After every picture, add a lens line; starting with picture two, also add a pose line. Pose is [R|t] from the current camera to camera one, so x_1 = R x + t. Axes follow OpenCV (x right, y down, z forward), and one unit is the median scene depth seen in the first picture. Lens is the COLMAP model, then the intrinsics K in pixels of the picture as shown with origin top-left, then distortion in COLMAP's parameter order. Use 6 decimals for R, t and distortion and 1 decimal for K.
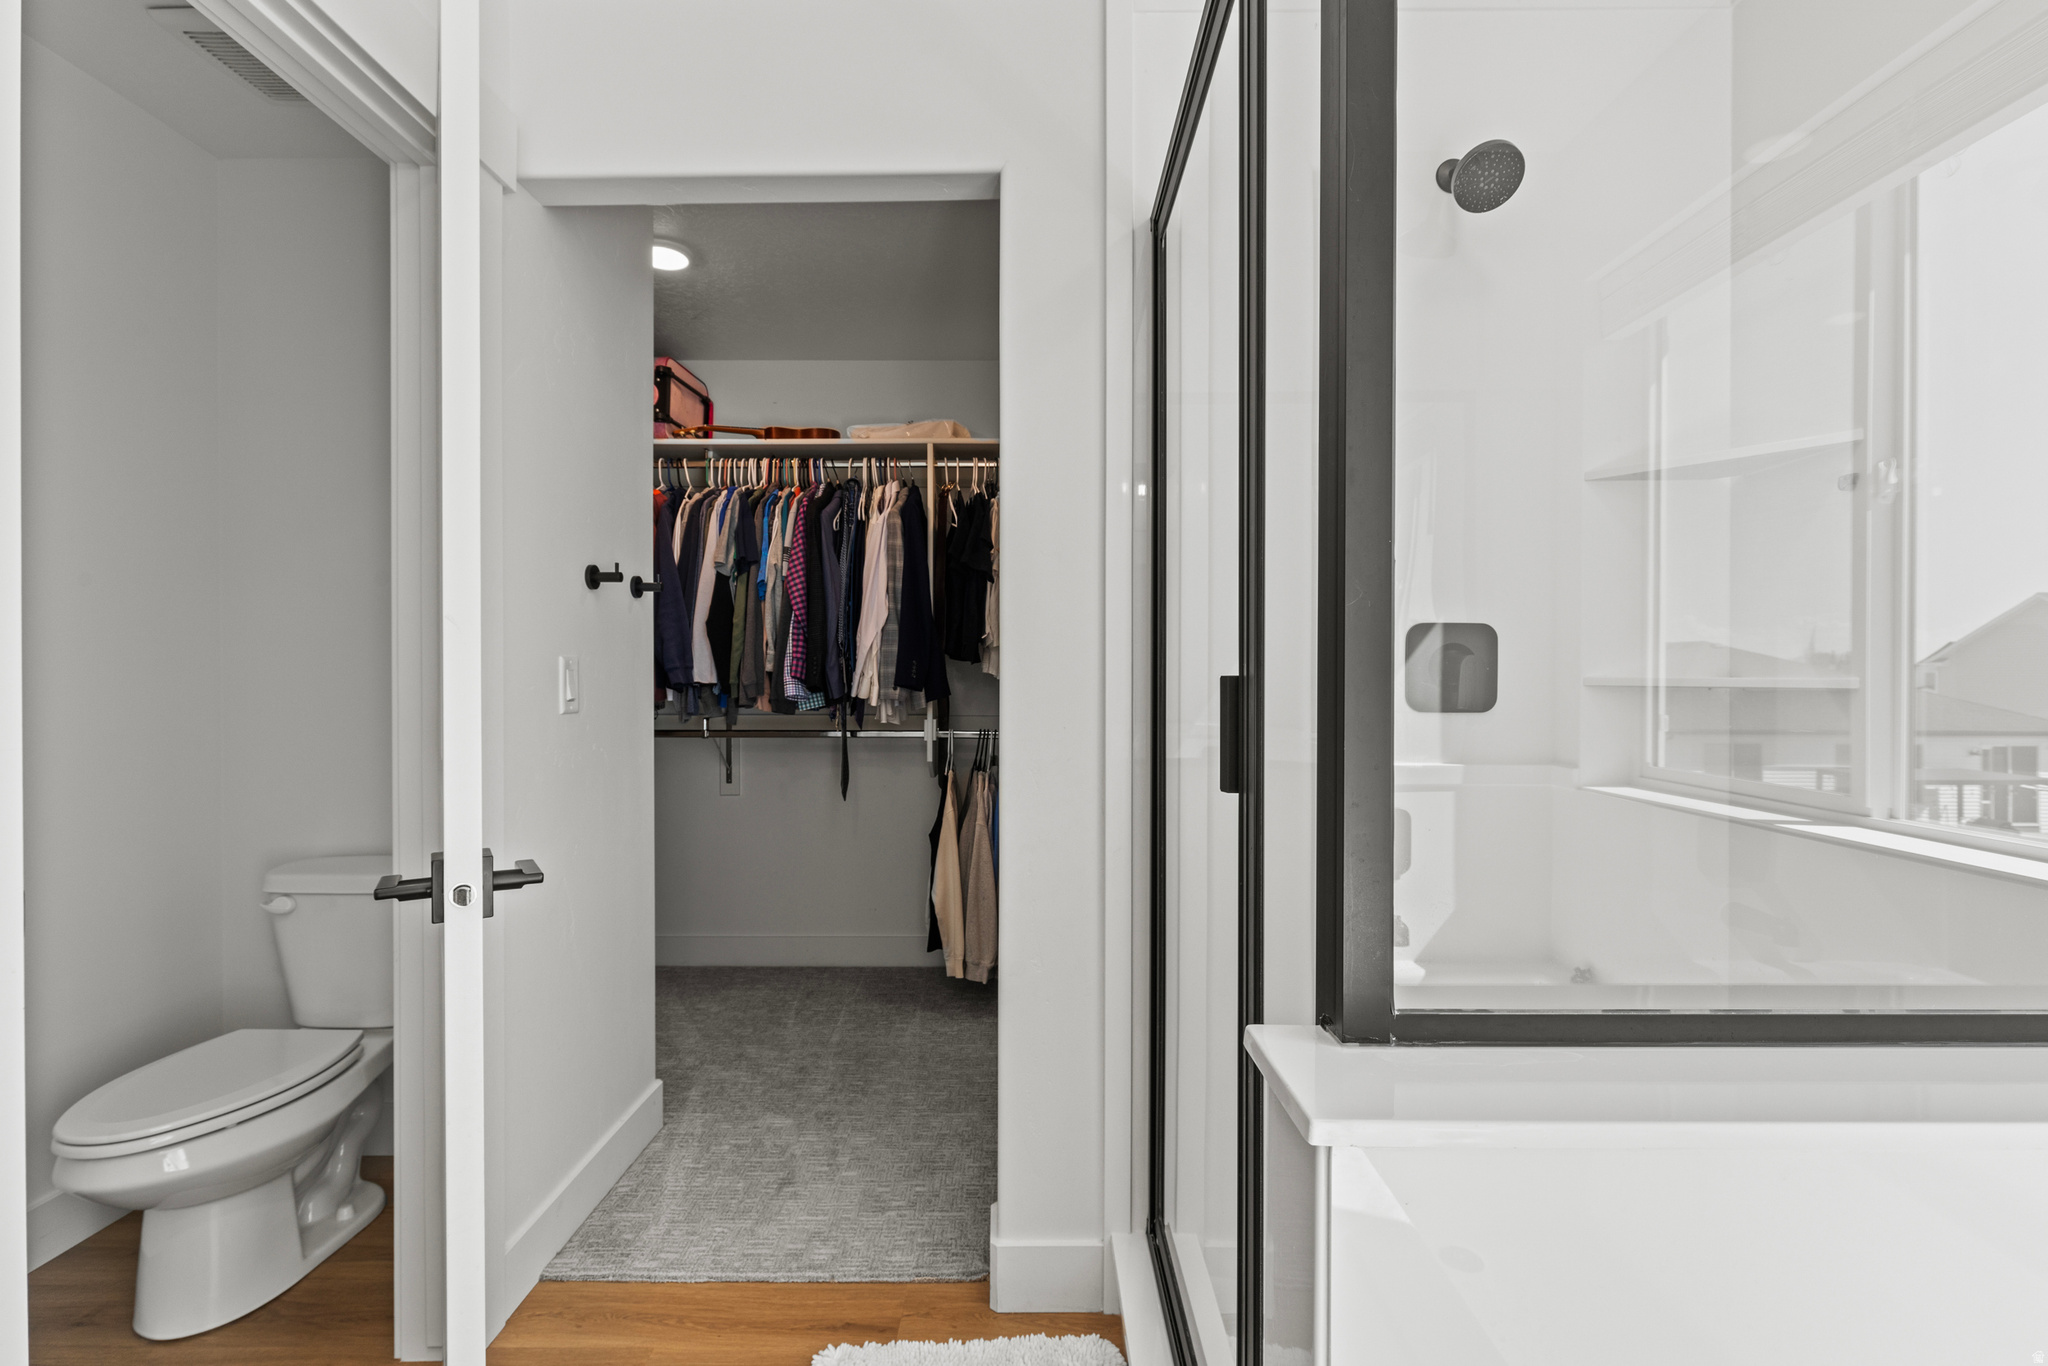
lens RADIAL K [[938.7, 0, 1024.0], [0, 938.7, 683.0], [0, 0, 1]] dist [0.003700, -0.000965]
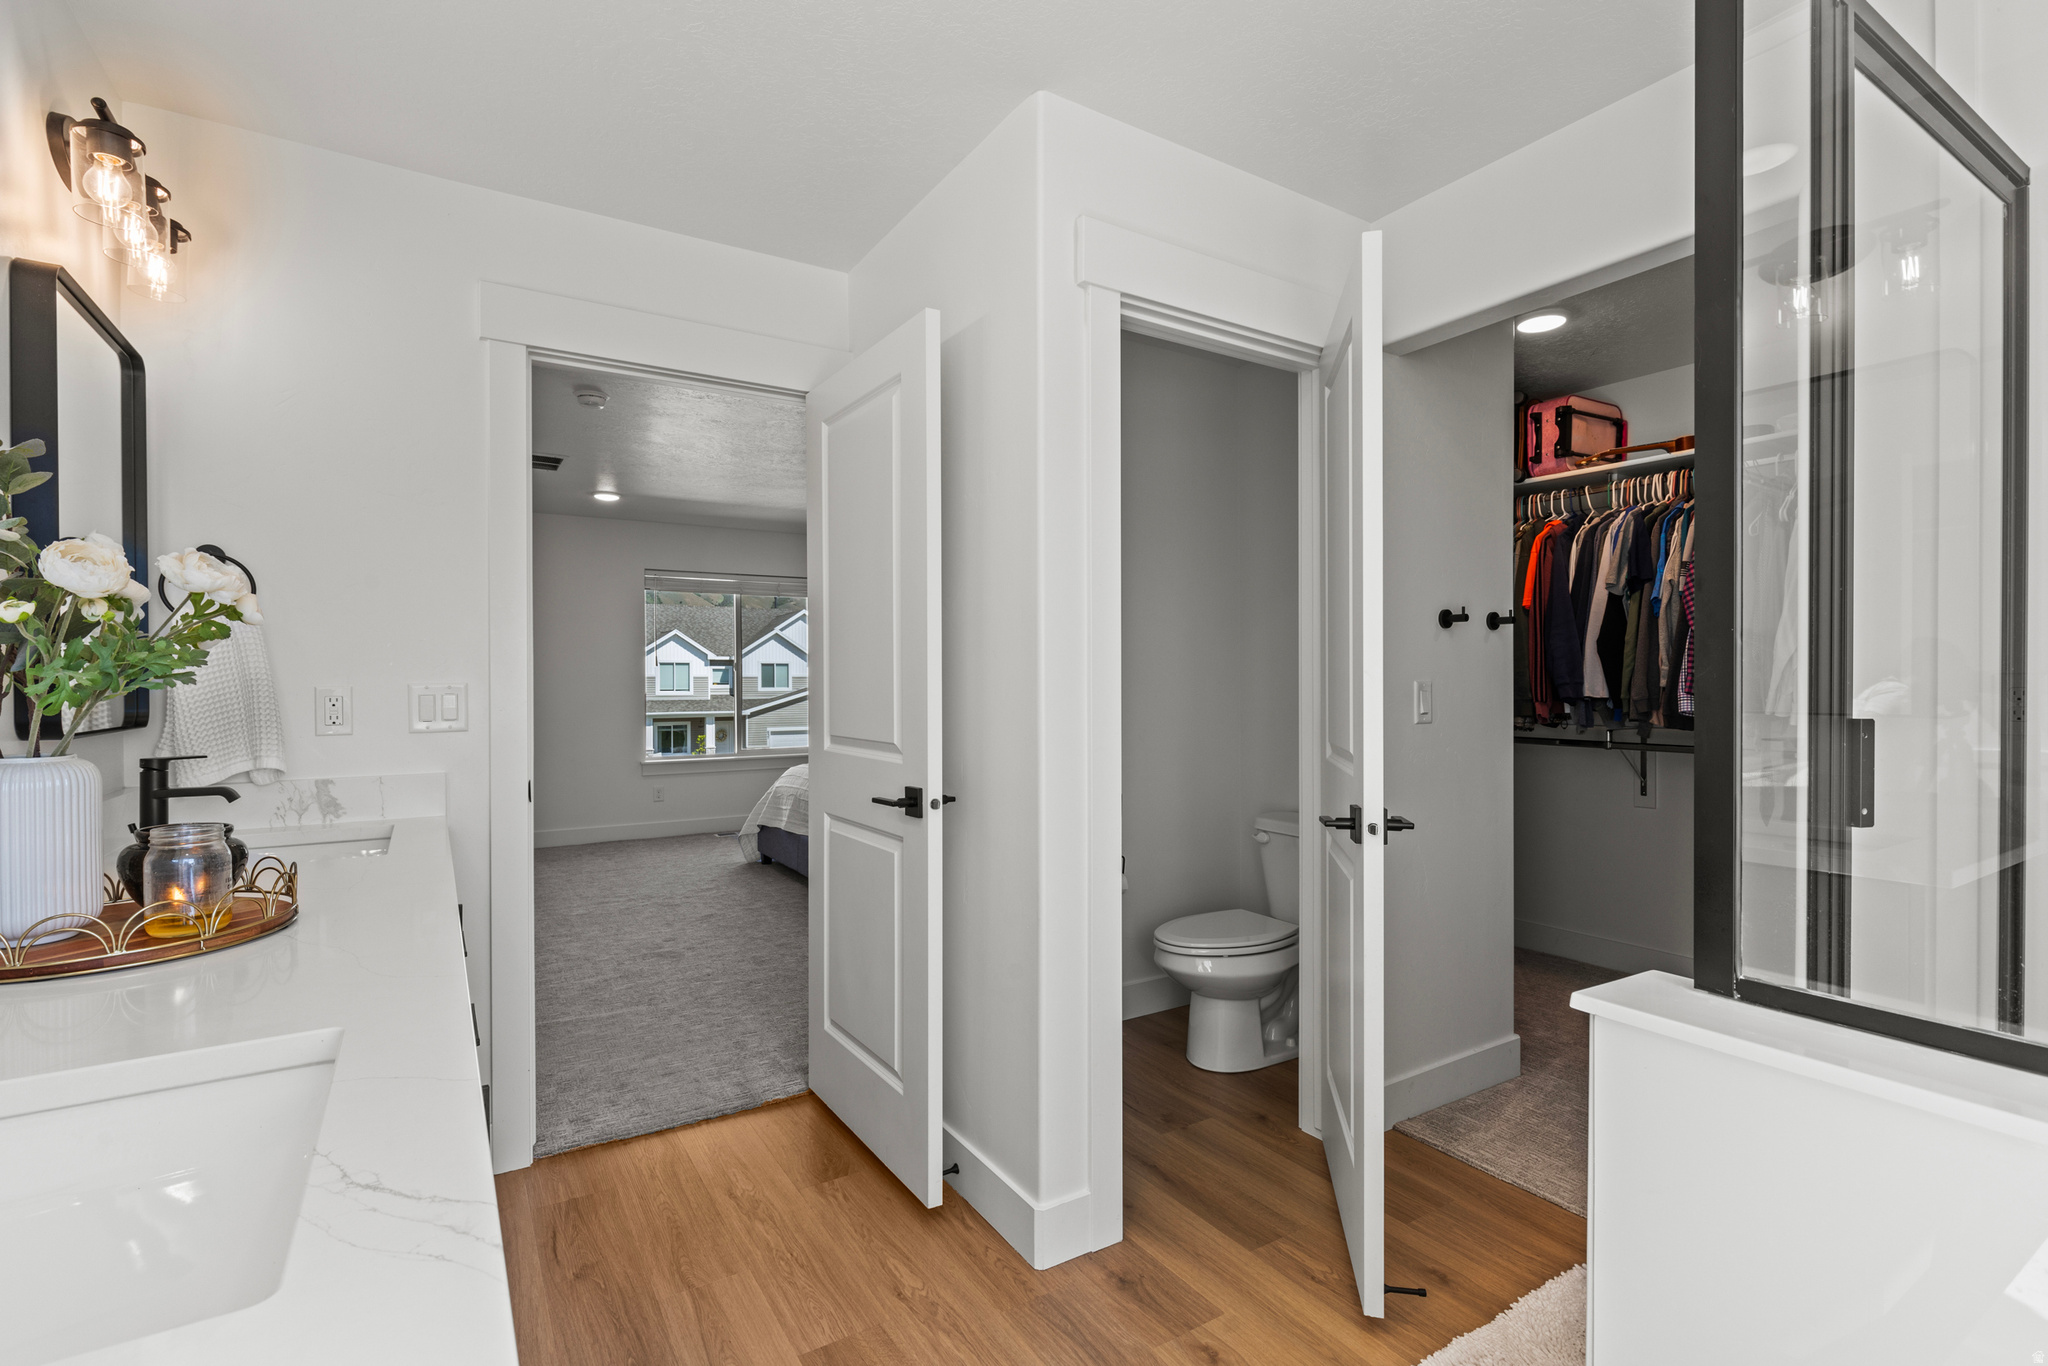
lens RADIAL K [[938.7, 0, 1024.0], [0, 938.7, 683.0], [0, 0, 1]] dist [0.003700, -0.000965]
pose [[0.544255, 0.001265, -0.838919, 0.201767], [-0.002479, 0.999997, -0.000100, -0.014611], [0.838916, 0.002134, 0.544256, -0.125981]]
